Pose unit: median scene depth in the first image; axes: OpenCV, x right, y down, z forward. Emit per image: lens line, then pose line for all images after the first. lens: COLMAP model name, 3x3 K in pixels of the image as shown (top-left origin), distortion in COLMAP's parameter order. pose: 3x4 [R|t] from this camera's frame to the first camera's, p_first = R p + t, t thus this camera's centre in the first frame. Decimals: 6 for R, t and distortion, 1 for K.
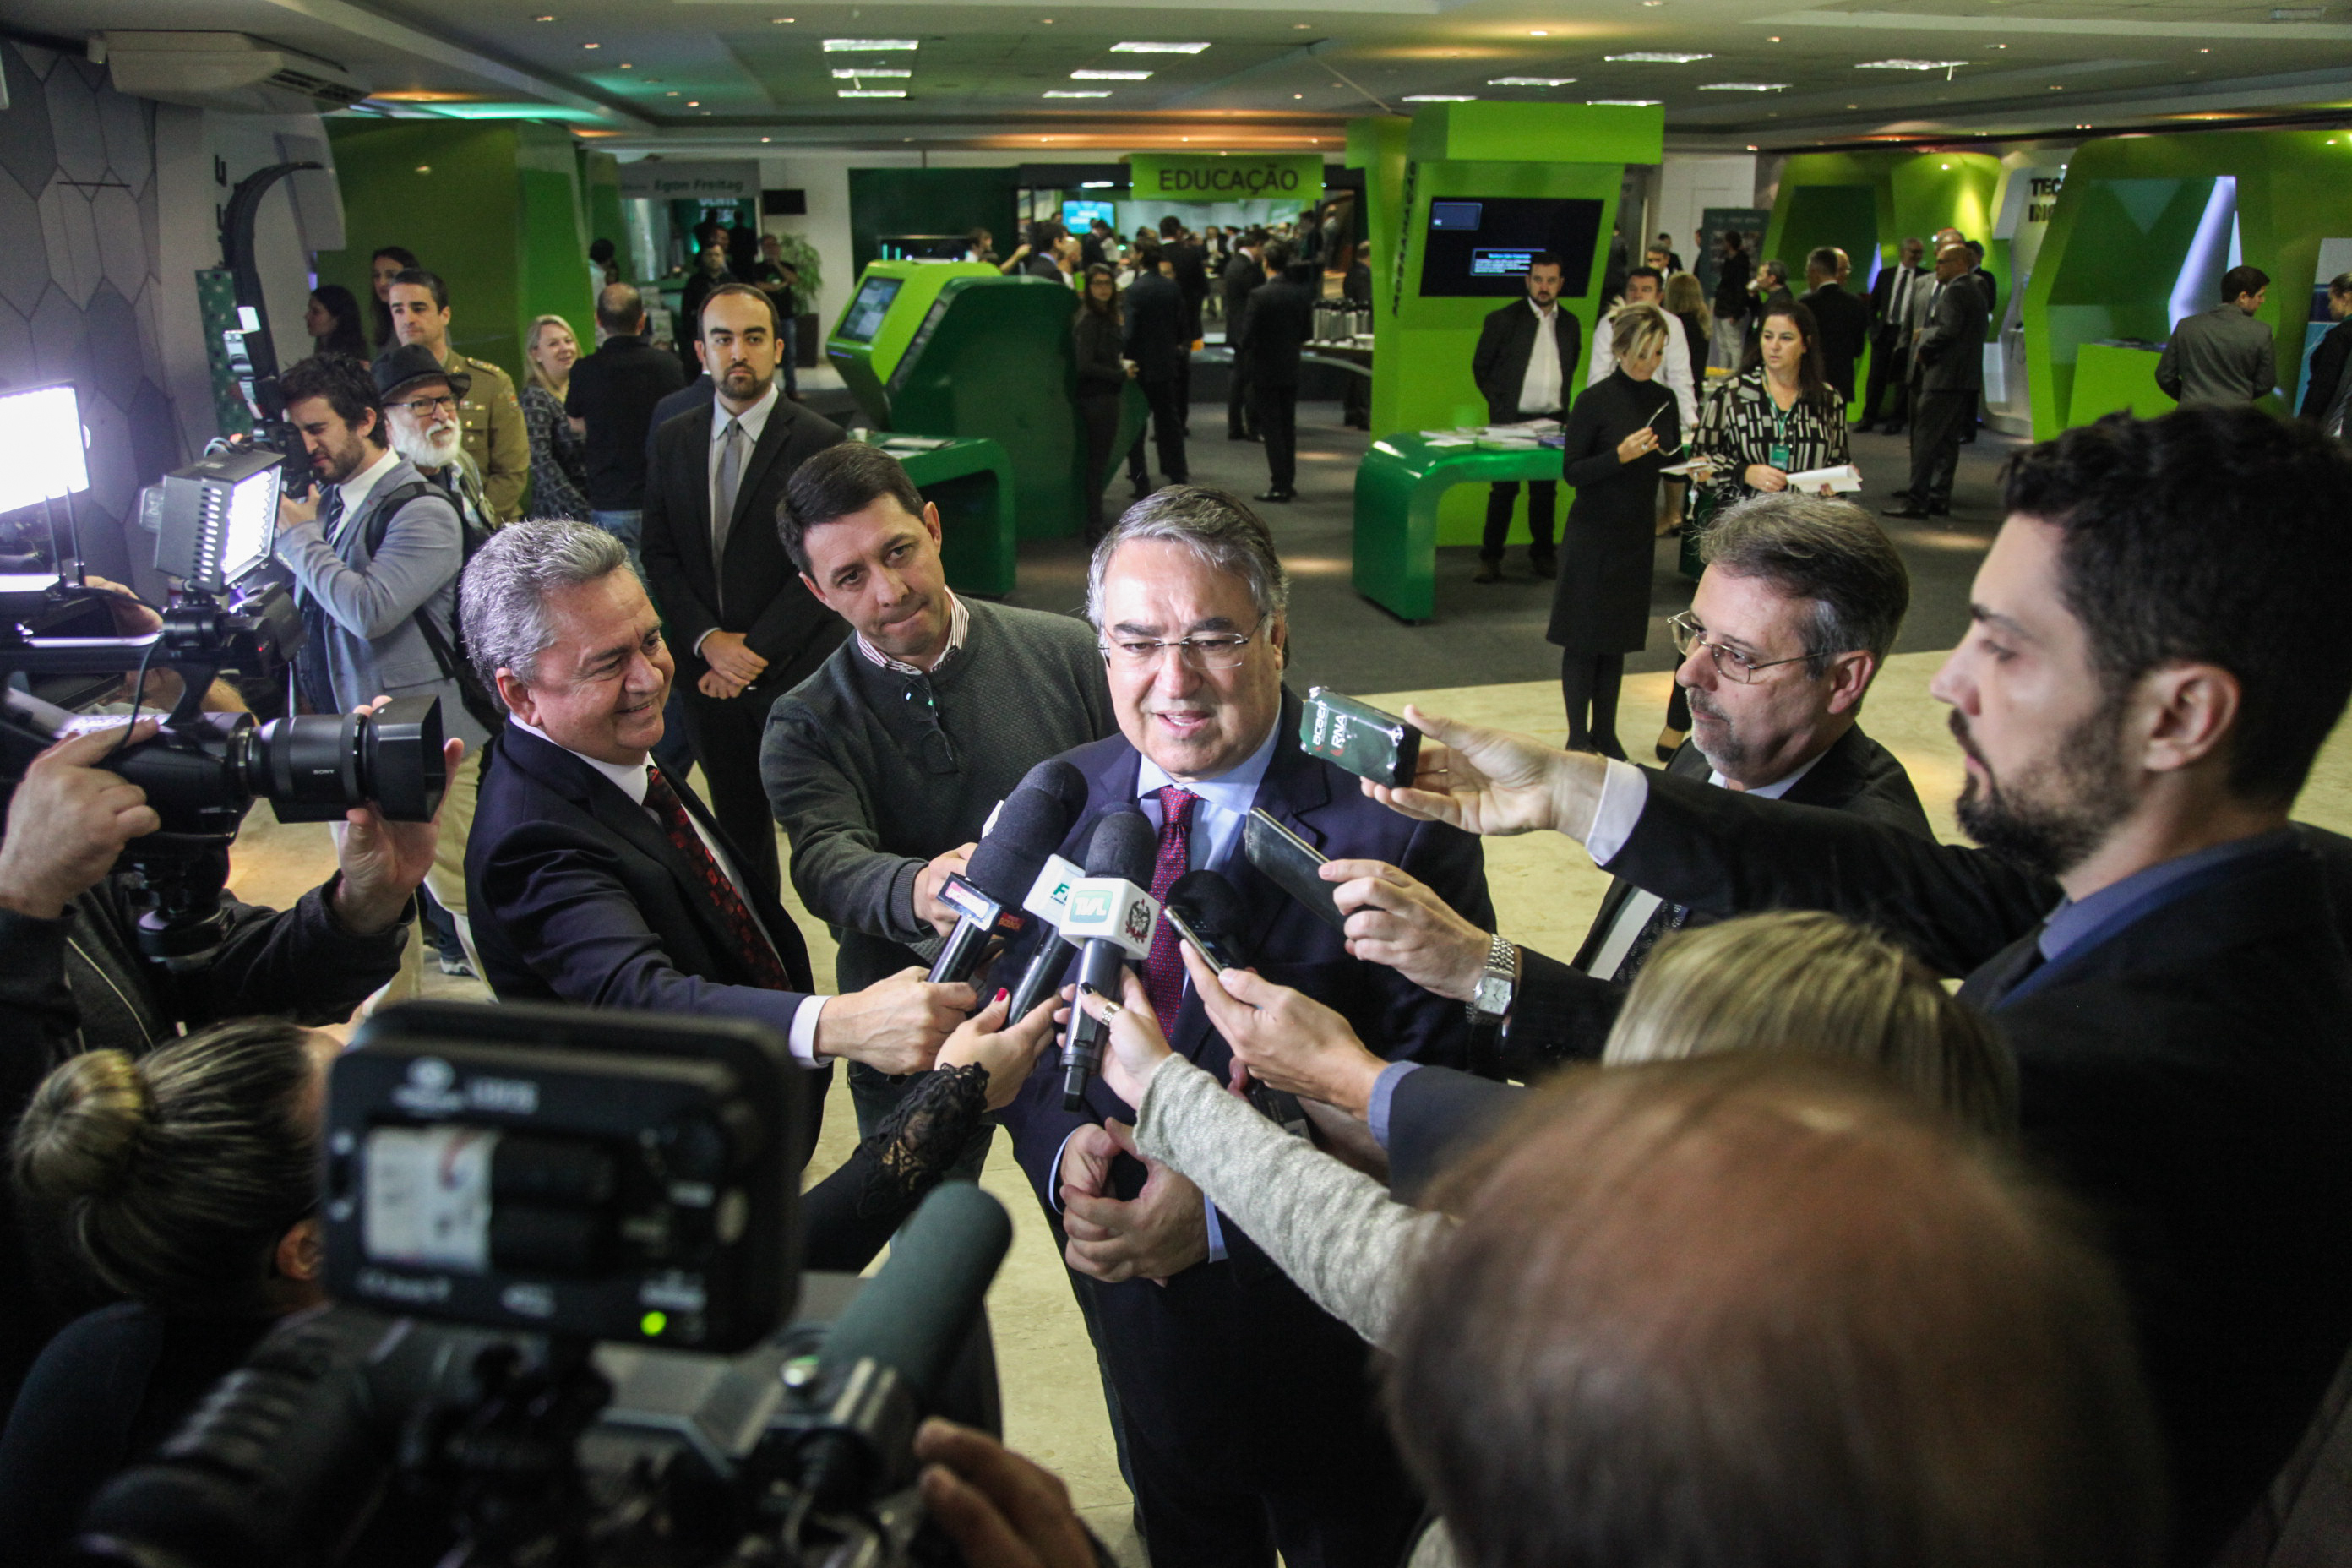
lens RADIAL K [[1904.0, 0, 1176.0], [0, 1904.0, 784.0], [0, 0, 1]] dist [-0.000986, 0.000070]
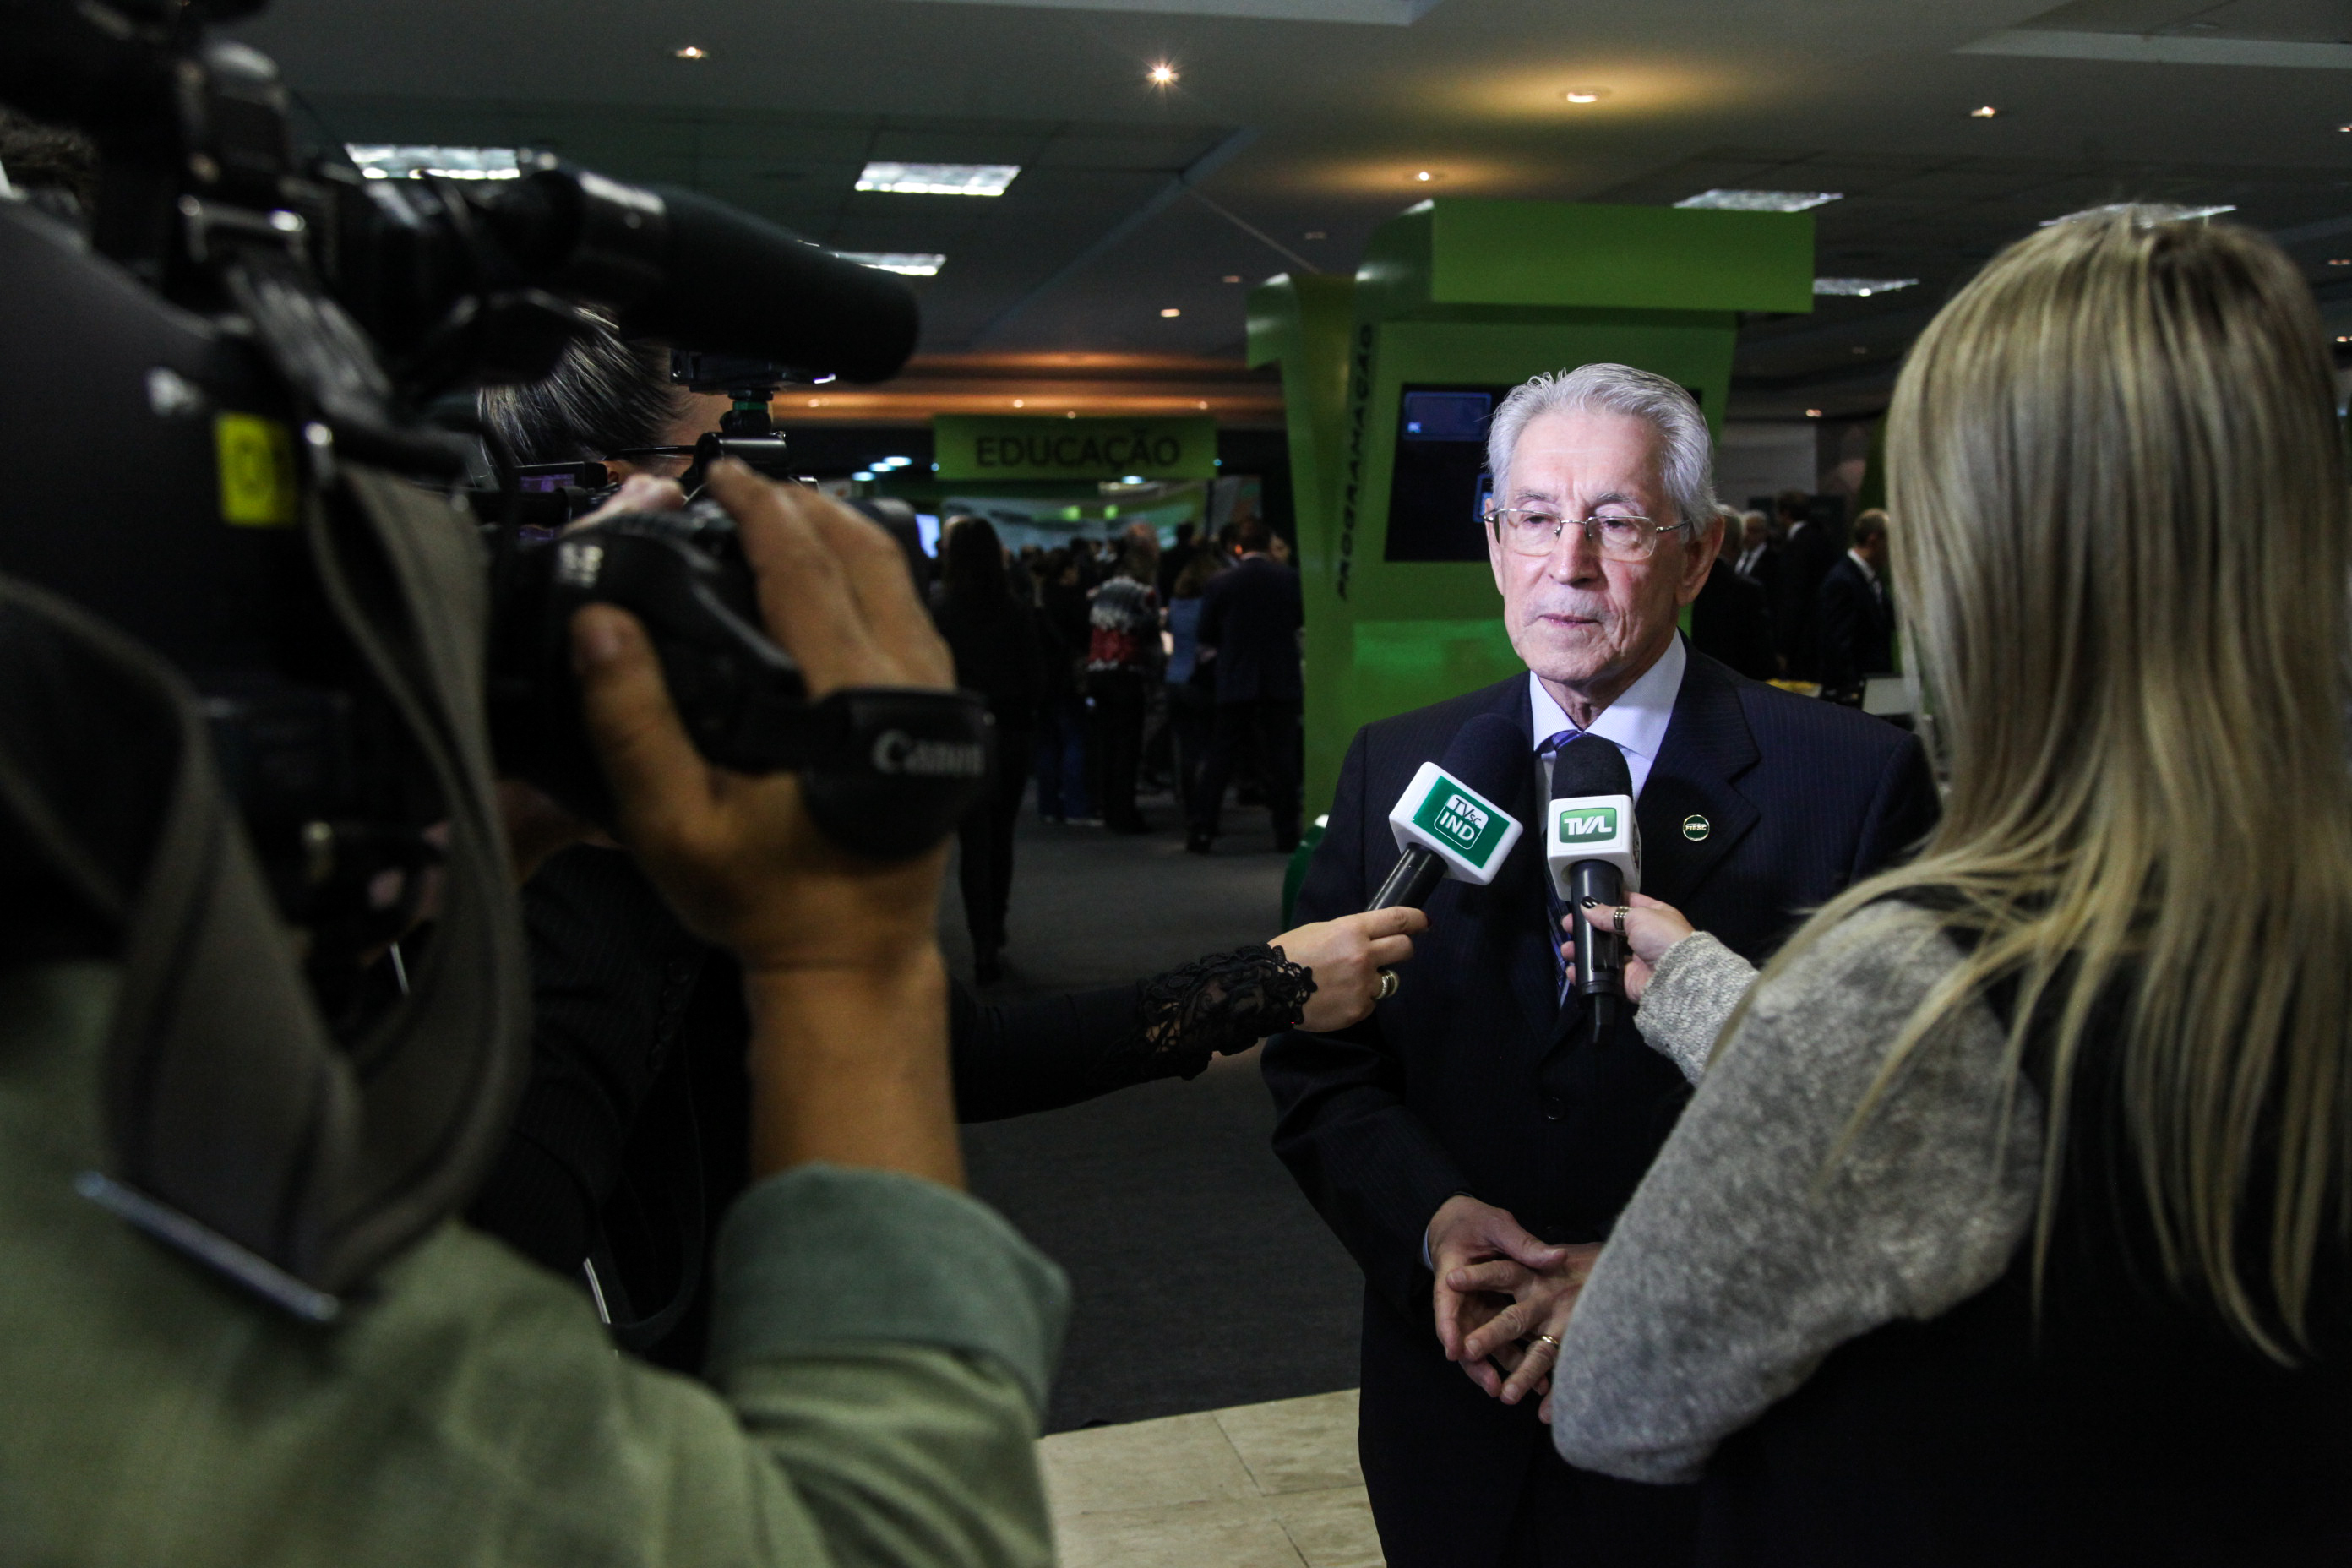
lens RADIAL K [[2179.3, 0, 1176.0], [0, 2179.3, 784.0], [0, 0, 1]] dist [0.003929, 0.002826]
pose [[0.998601, -0.014331, 0.050908, 0.021203], [0.024359, 0.979035, -0.202228, -0.040902], [-0.046942, 0.203185, 0.978014, 0.255987]]
